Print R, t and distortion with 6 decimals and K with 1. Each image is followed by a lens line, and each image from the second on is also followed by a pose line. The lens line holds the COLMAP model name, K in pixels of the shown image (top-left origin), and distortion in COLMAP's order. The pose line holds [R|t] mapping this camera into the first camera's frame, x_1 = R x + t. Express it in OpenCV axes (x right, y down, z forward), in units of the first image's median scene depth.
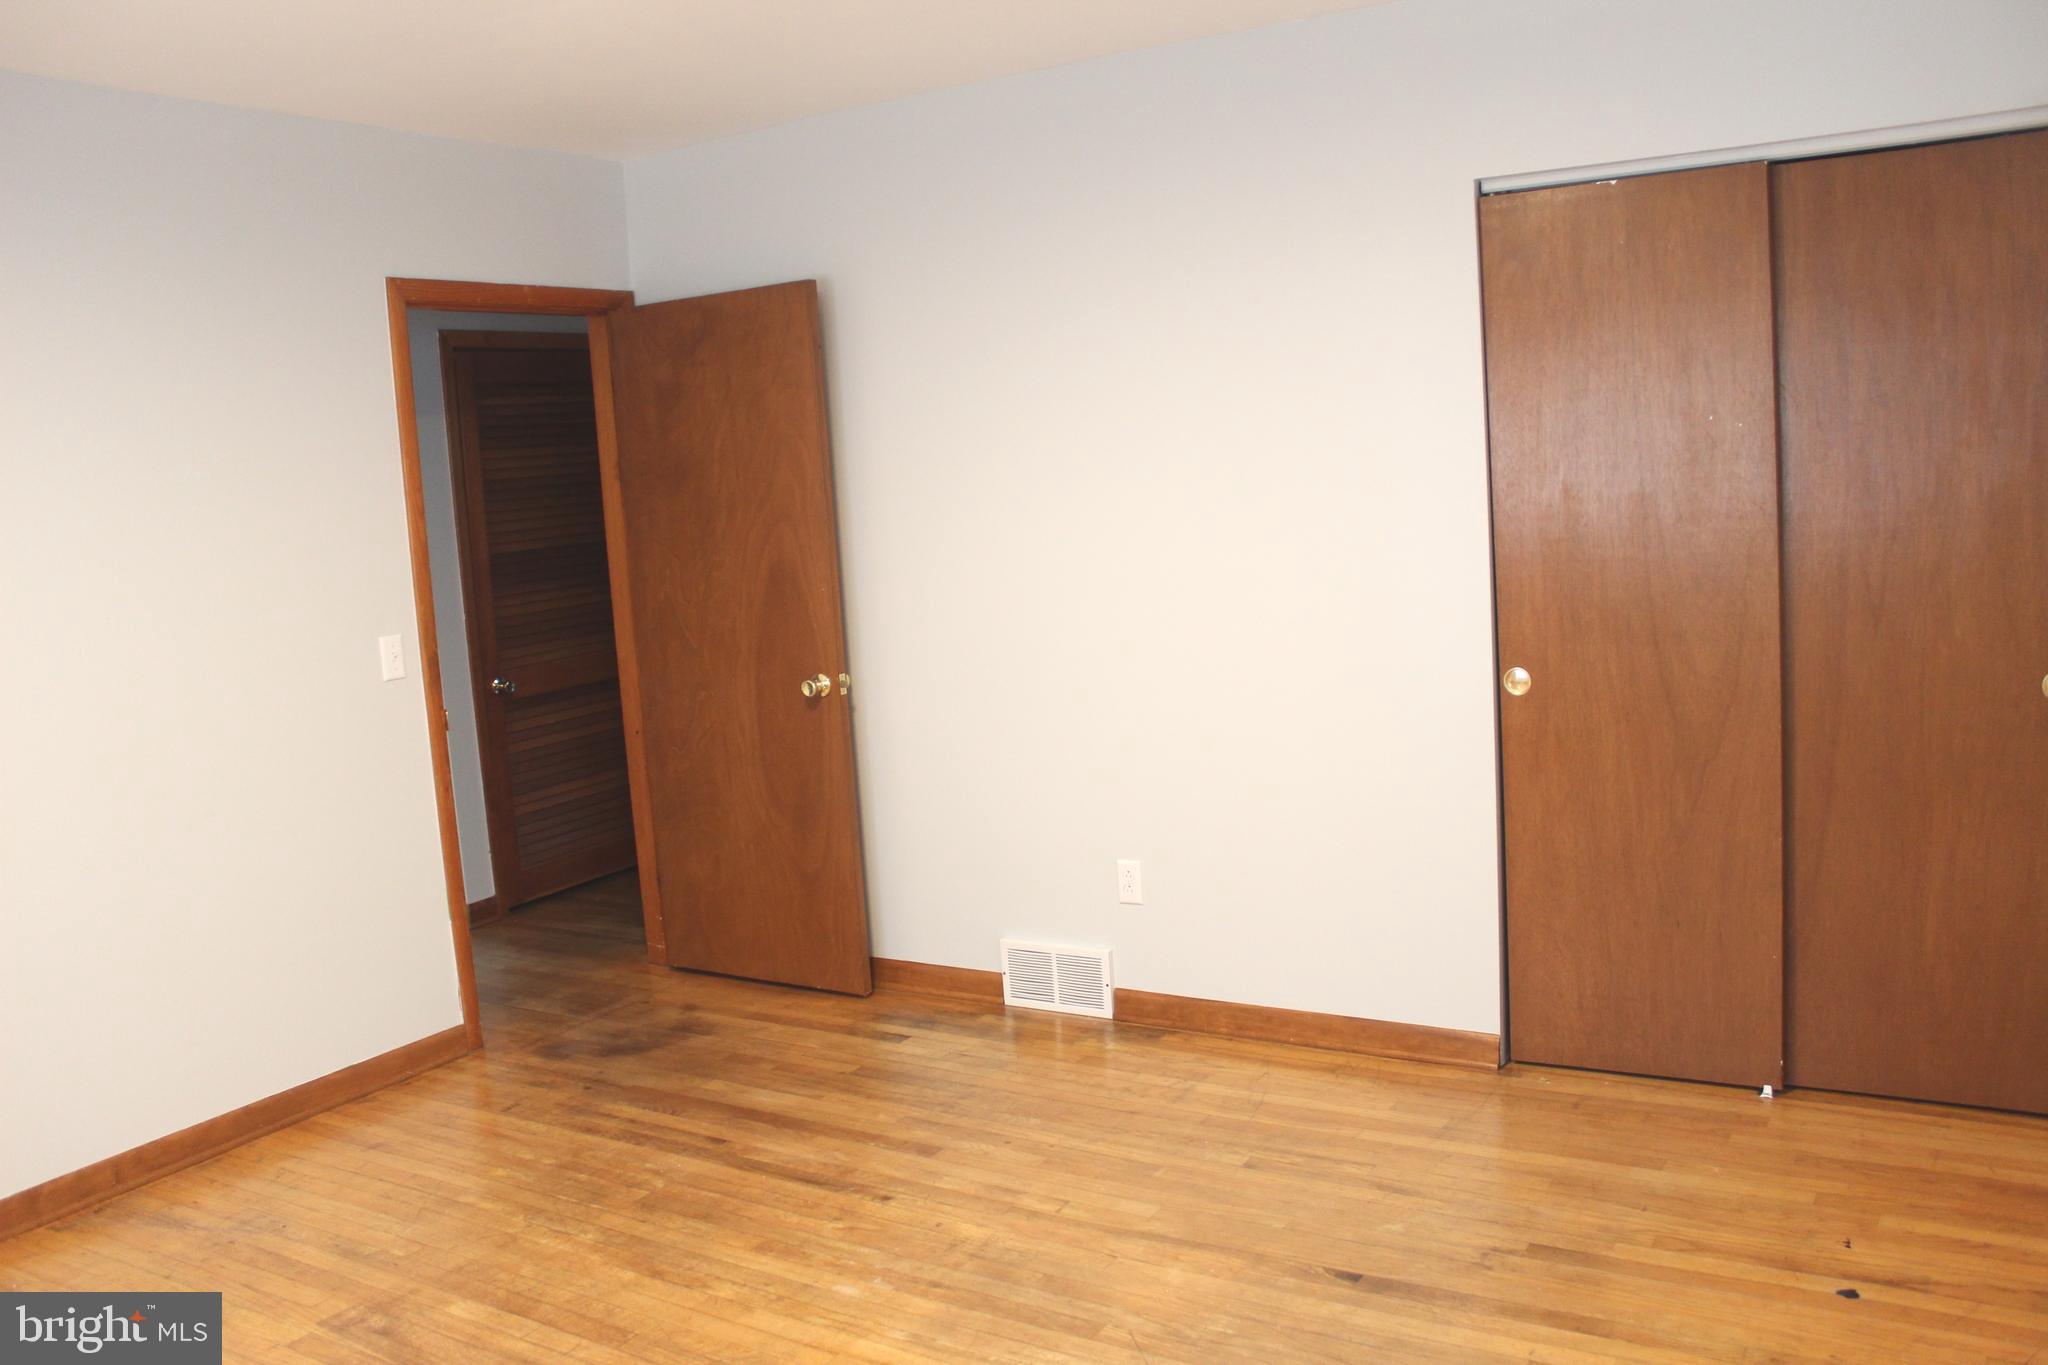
lens RADIAL K [[1708.8, 0, 1027.8], [0, 1708.8, 687.3], [0, 0, 1]] dist [-0.162043, 0.145435]
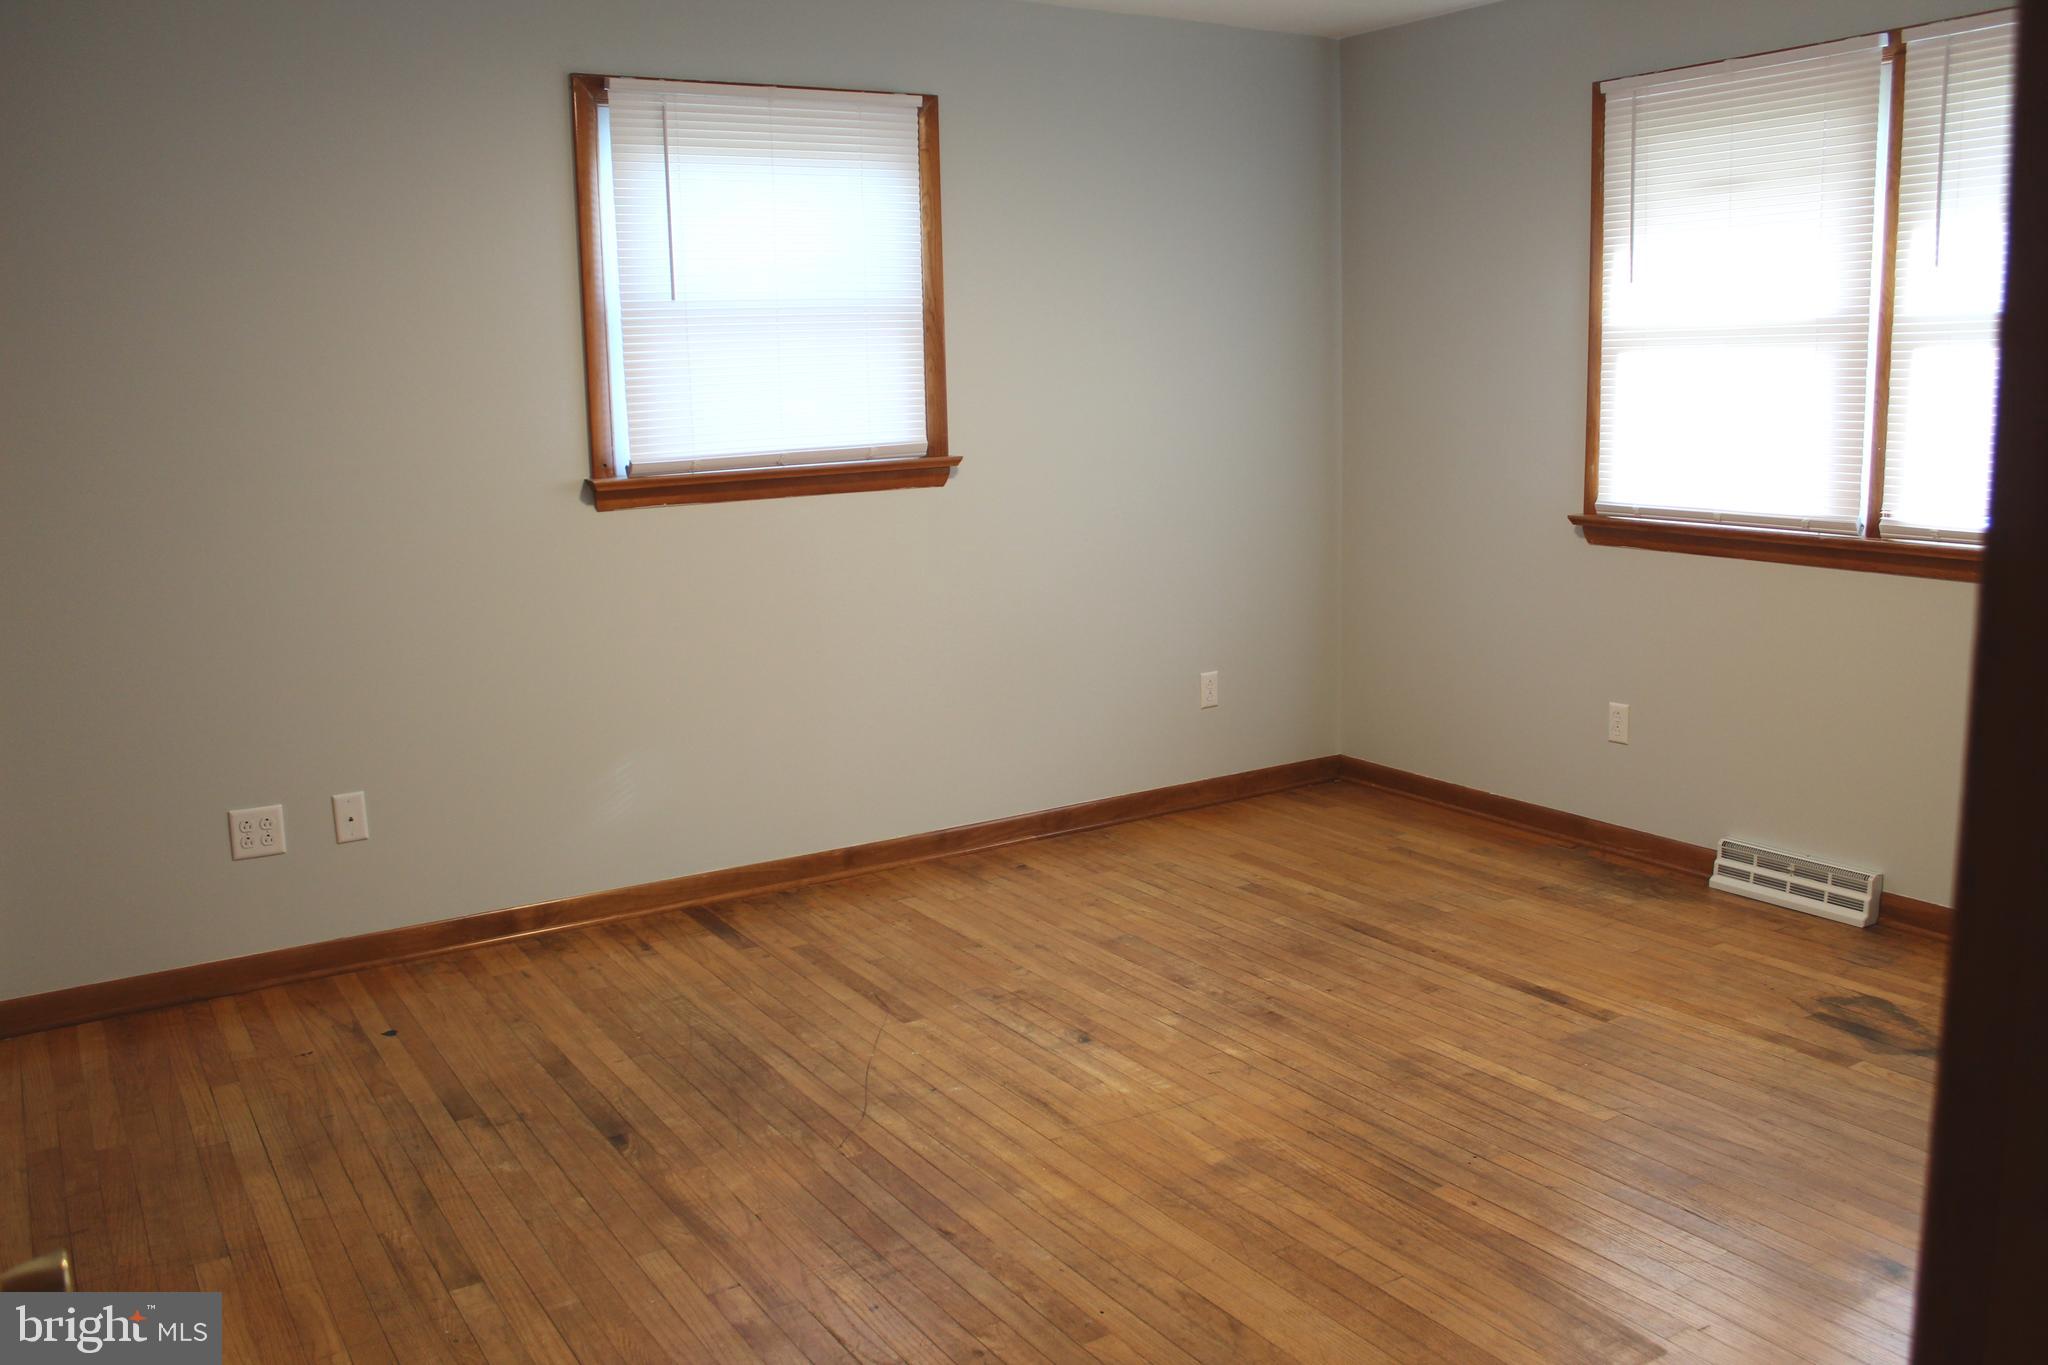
lens RADIAL K [[1708.8, 0, 1027.8], [0, 1708.8, 687.3], [0, 0, 1]] dist [-0.162043, 0.145435]
pose [[-0.896692, 0.005269, 0.442623, -0.455018], [0.140071, 0.951925, 0.272433, -0.153914], [-0.419908, 0.306287, -0.854322, 1.521379]]
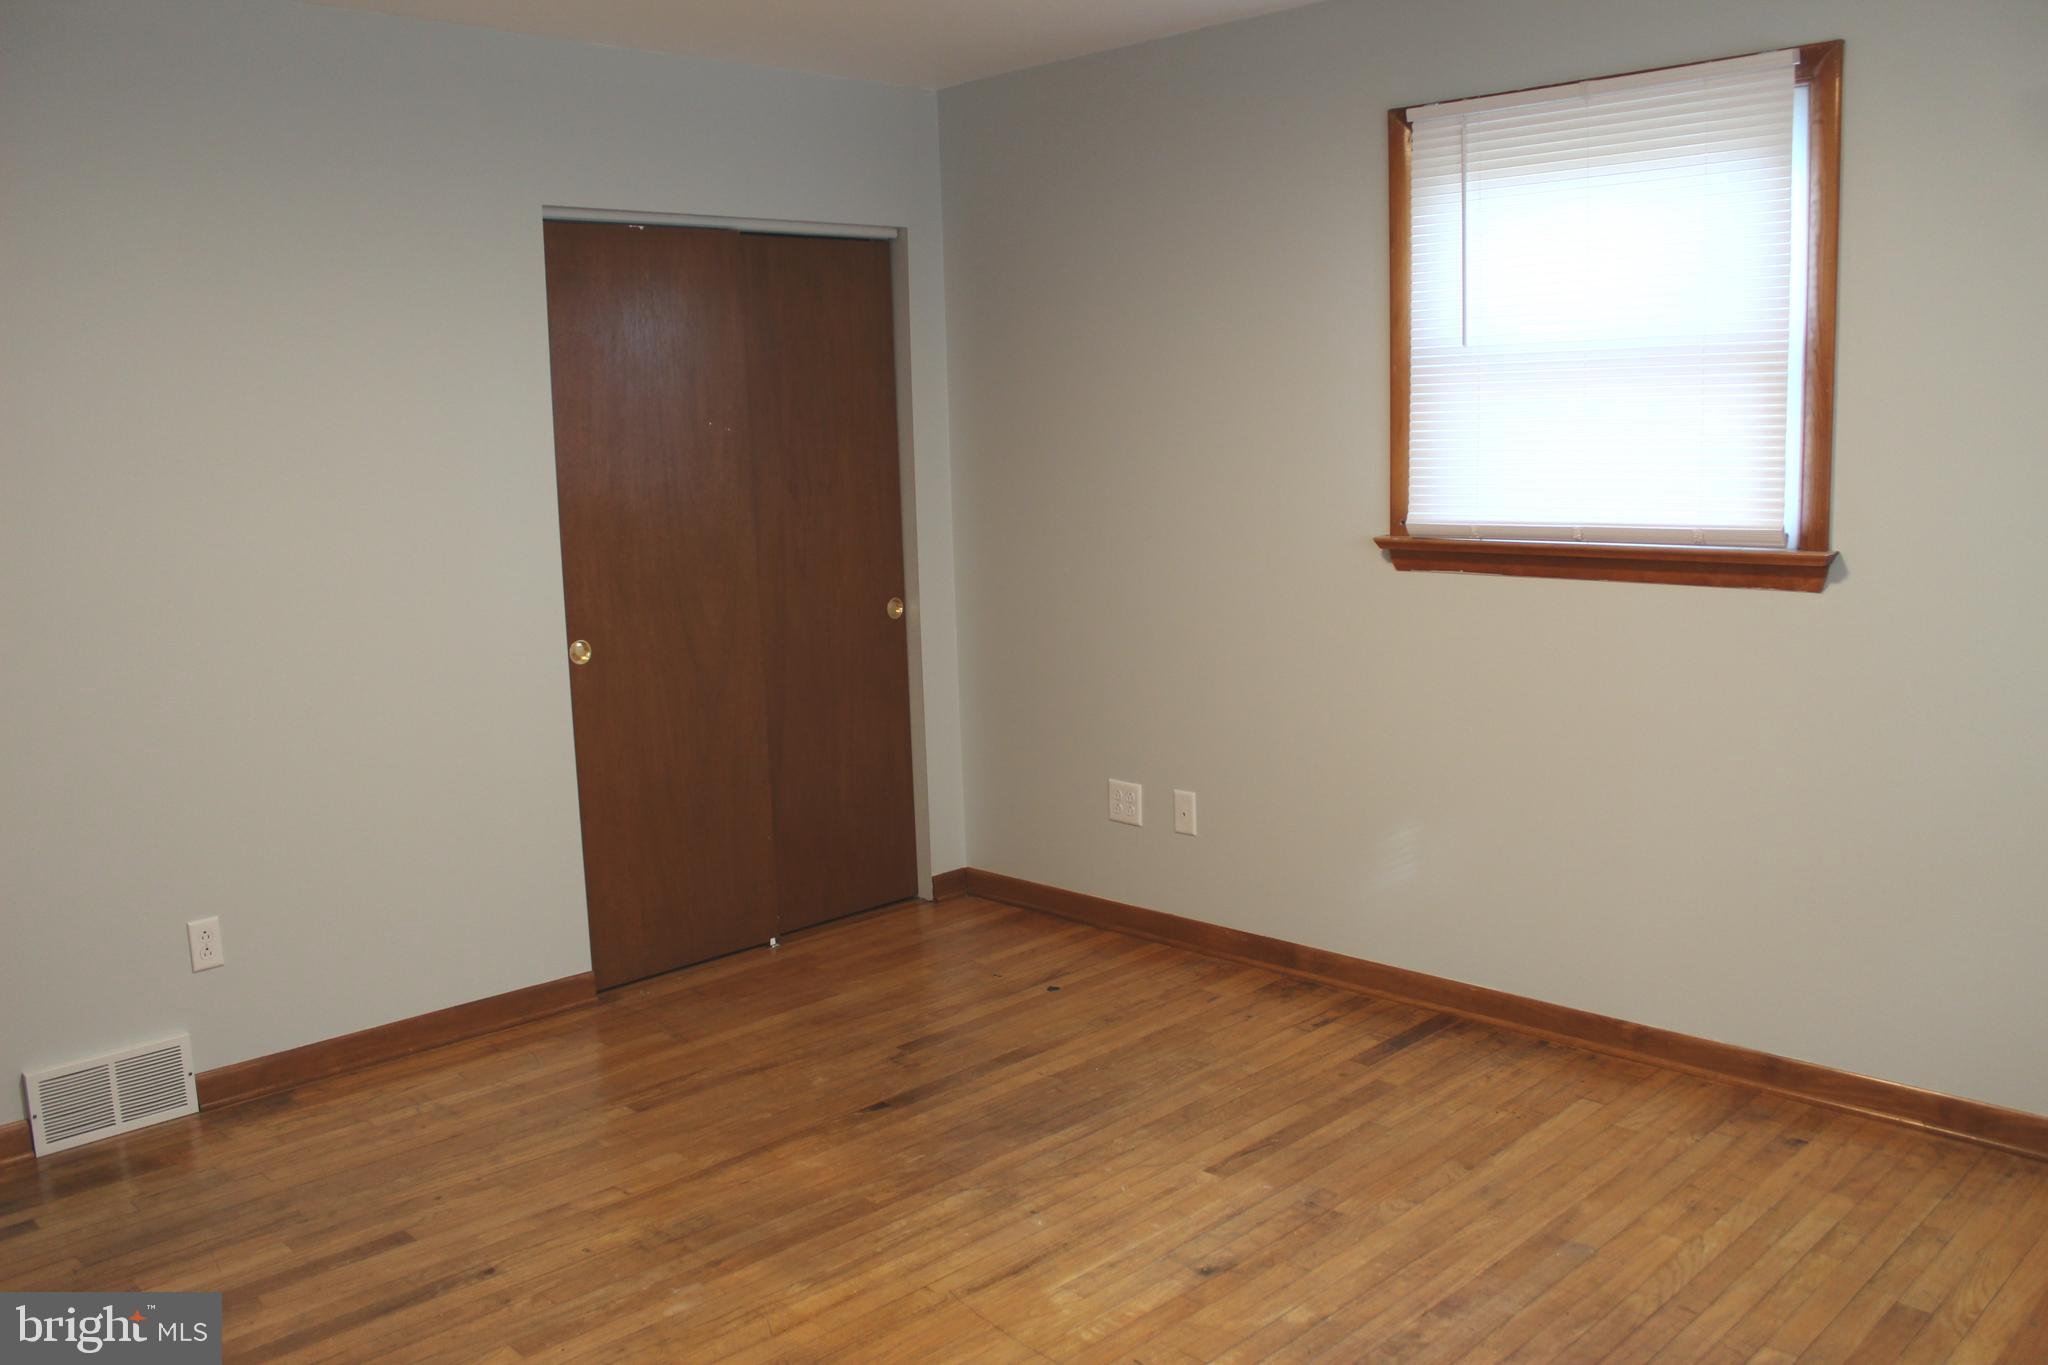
lens RADIAL K [[1708.8, 0, 1027.8], [0, 1708.8, 687.3], [0, 0, 1]] dist [-0.162043, 0.145435]
pose [[0.231184, -0.094124, 0.968346, -0.841328], [0.143298, 0.987748, 0.061799, -0.008074], [-0.962299, 0.124475, 0.241839, 0.498660]]
